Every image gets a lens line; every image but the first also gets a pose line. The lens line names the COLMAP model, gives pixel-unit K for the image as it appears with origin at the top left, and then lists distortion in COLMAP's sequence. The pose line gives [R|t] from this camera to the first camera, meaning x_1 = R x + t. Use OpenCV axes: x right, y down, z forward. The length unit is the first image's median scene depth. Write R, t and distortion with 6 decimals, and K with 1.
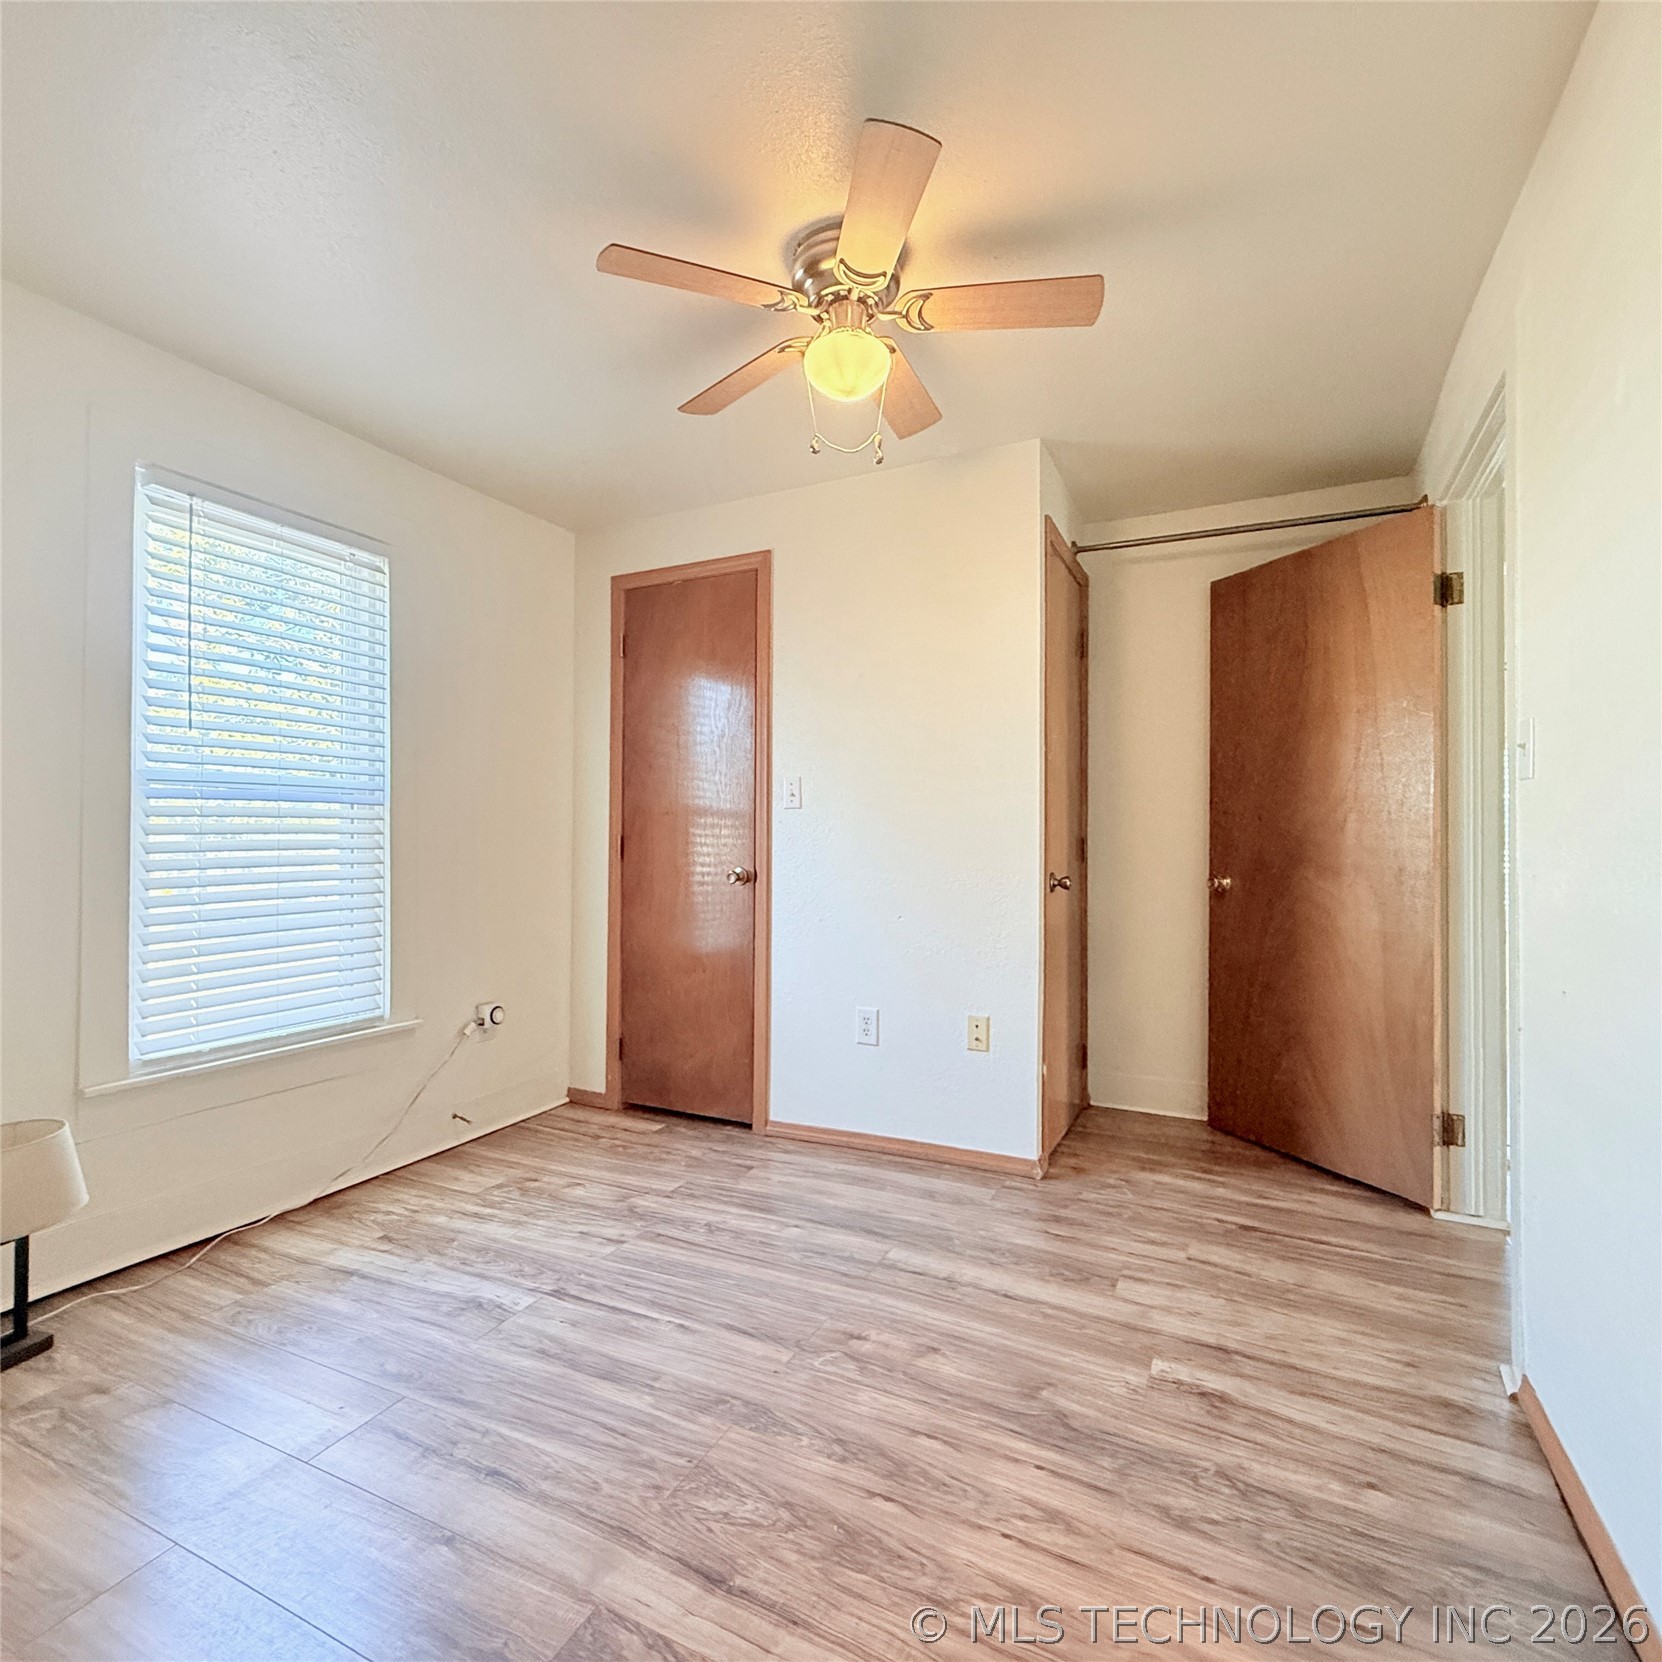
lens RADIAL K [[880.2, 0, 823.5], [0, 880.2, 831.1], [0, 0, 1]] dist [0.001520, -0.000701]
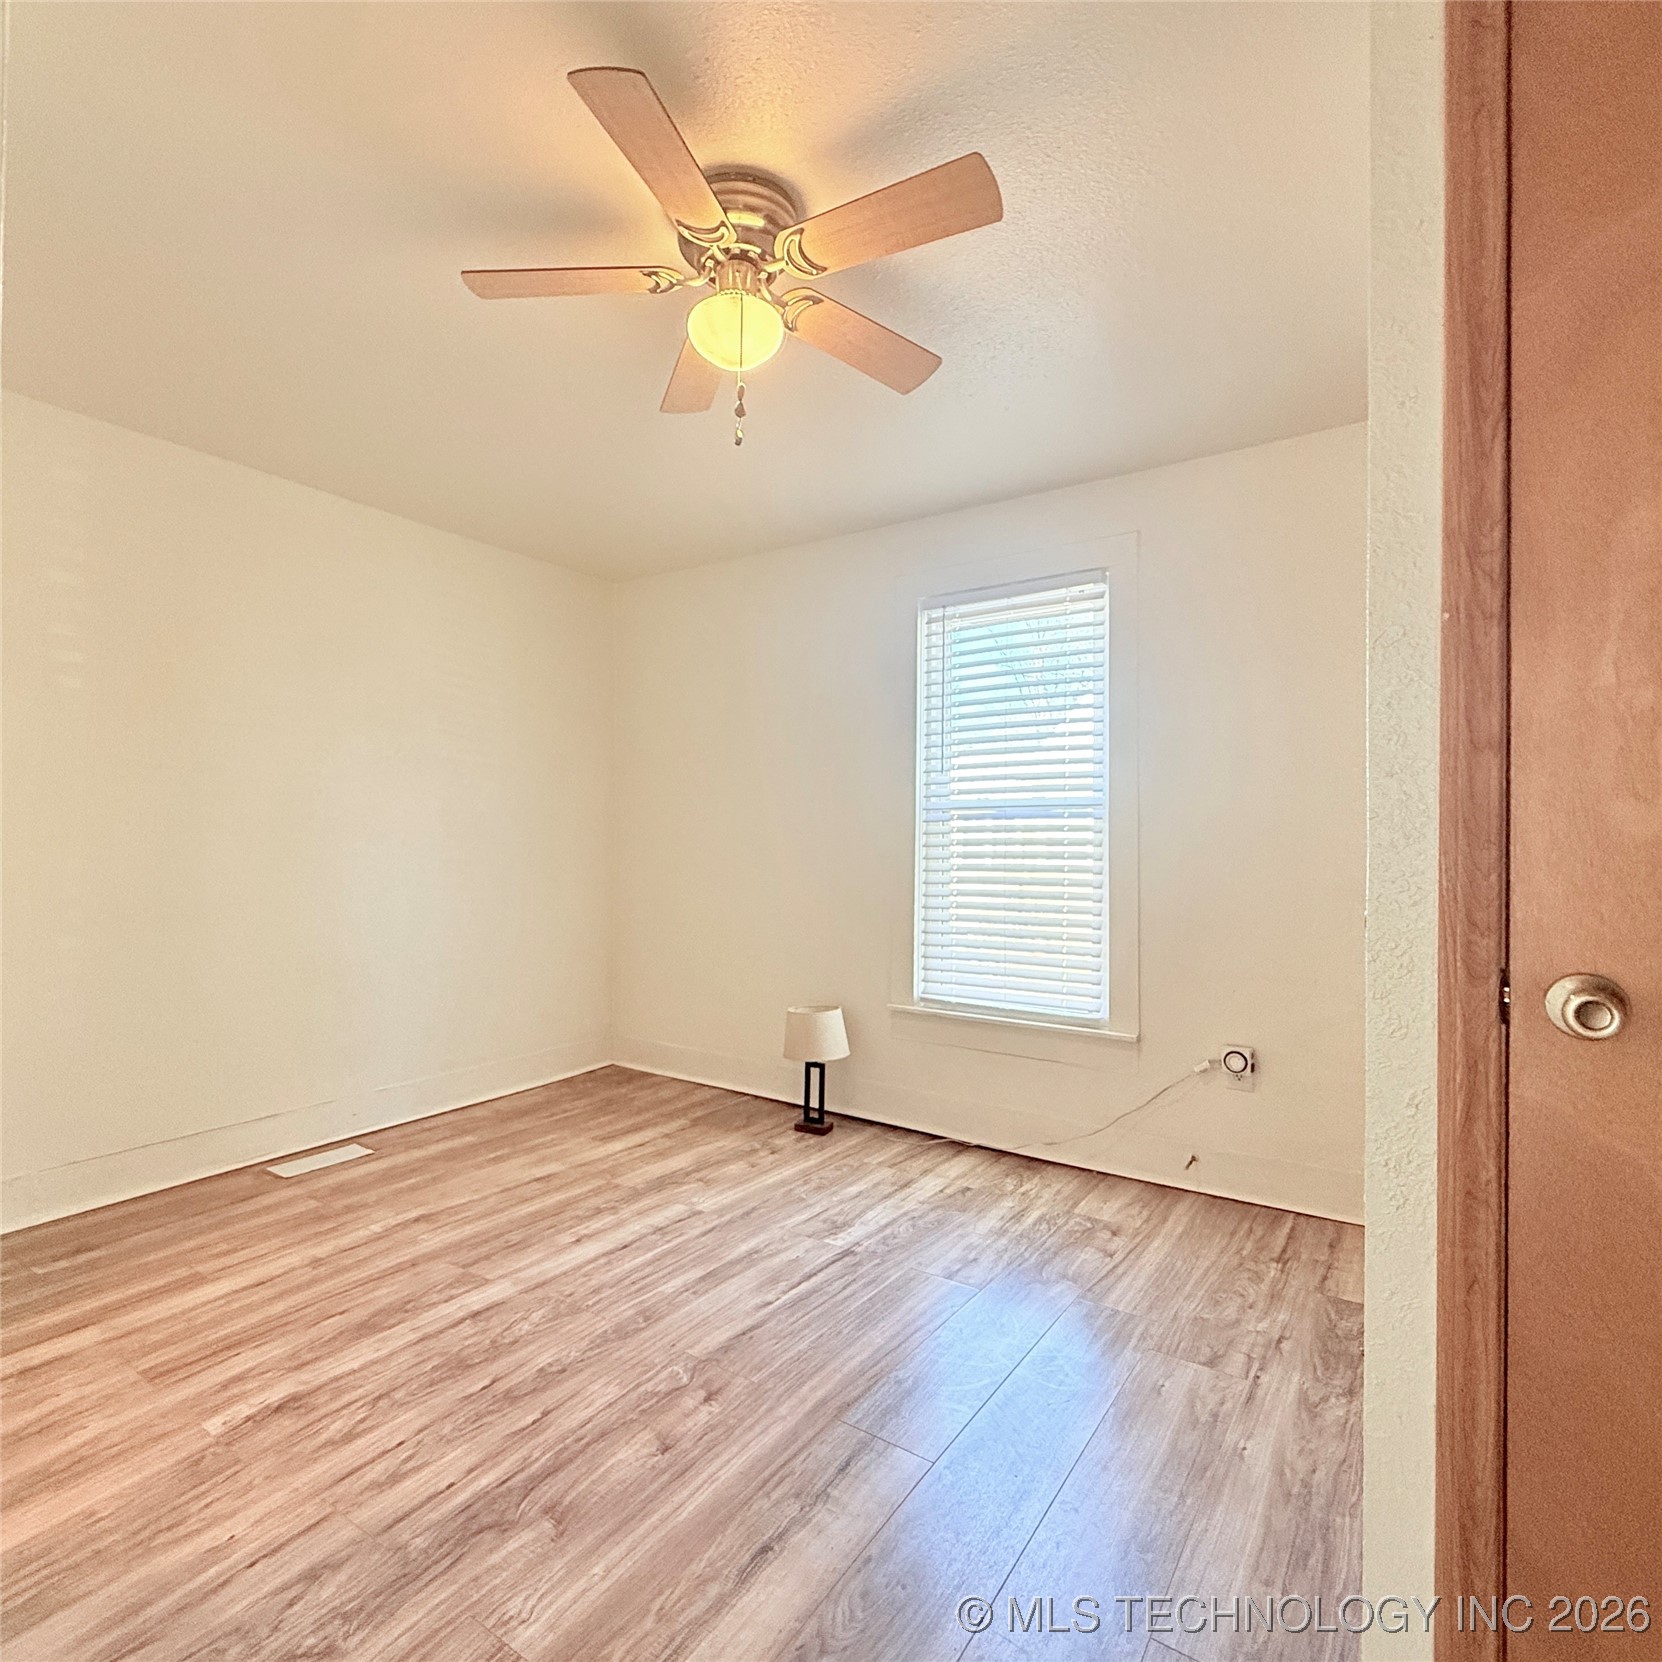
lens RADIAL K [[915.9, 0, 790.0], [0, 915.9, 831.0], [0, 0, 1]] dist [0.001838, 0.000387]
pose [[-0.154984, -0.015861, -0.987790, 0.750348], [0.001427, 0.999866, -0.016278, 0.002815], [0.987916, -0.003933, -0.154940, 0.949606]]
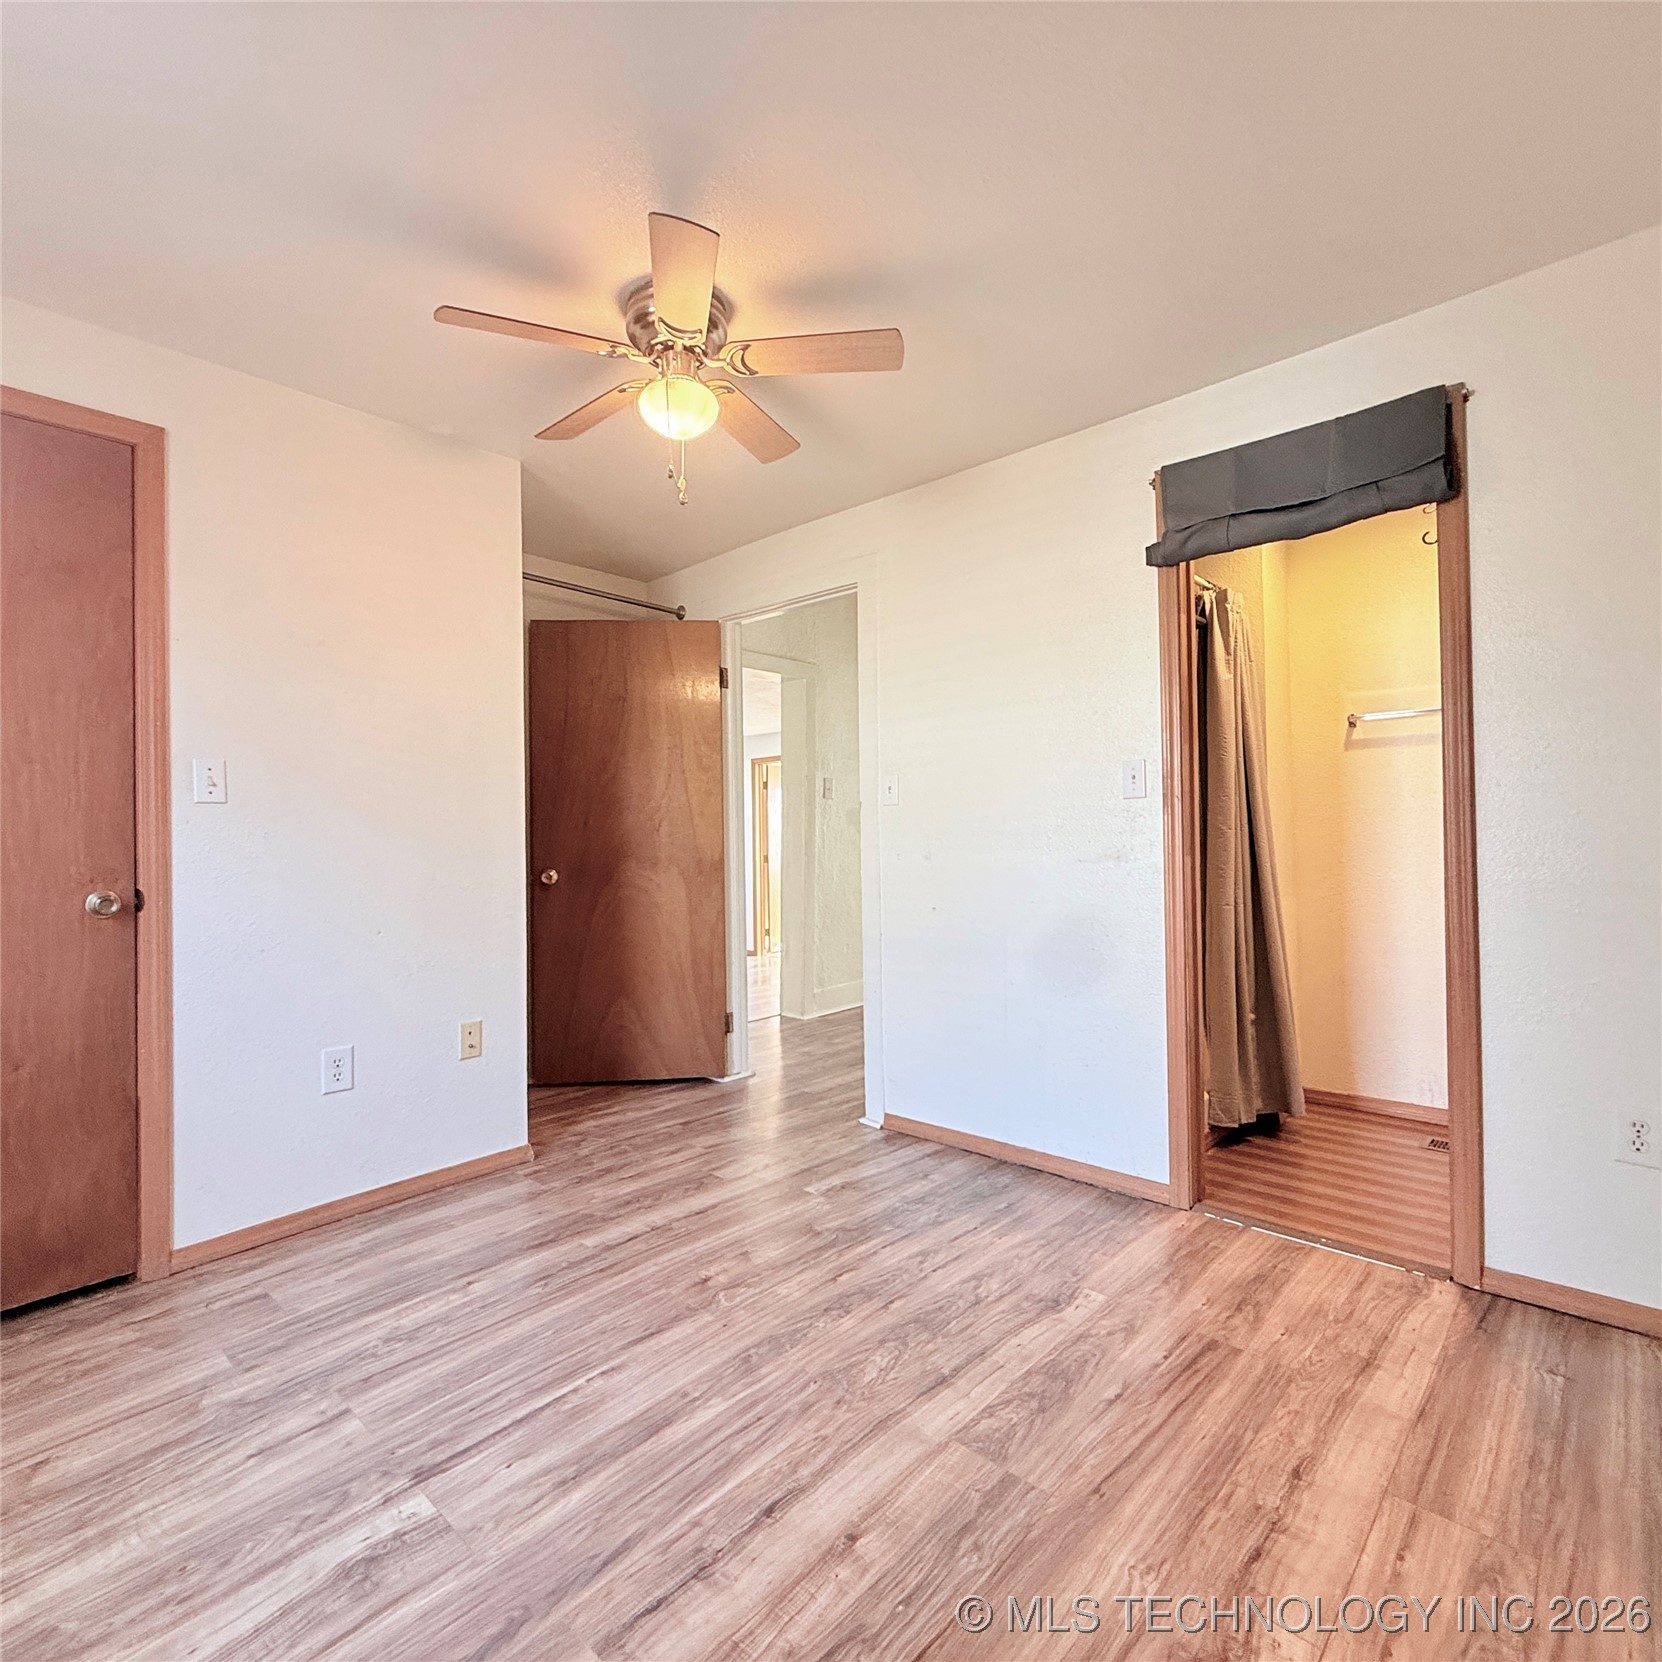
lens RADIAL K [[880.2, 0, 823.5], [0, 880.2, 831.1], [0, 0, 1]] dist [0.001520, -0.000701]
pose [[0.279626, 0.000985, 0.960109, -0.772781], [0.004203, 0.999989, -0.002250, 0.001725], [-0.960100, 0.004665, 0.279619, 0.413394]]
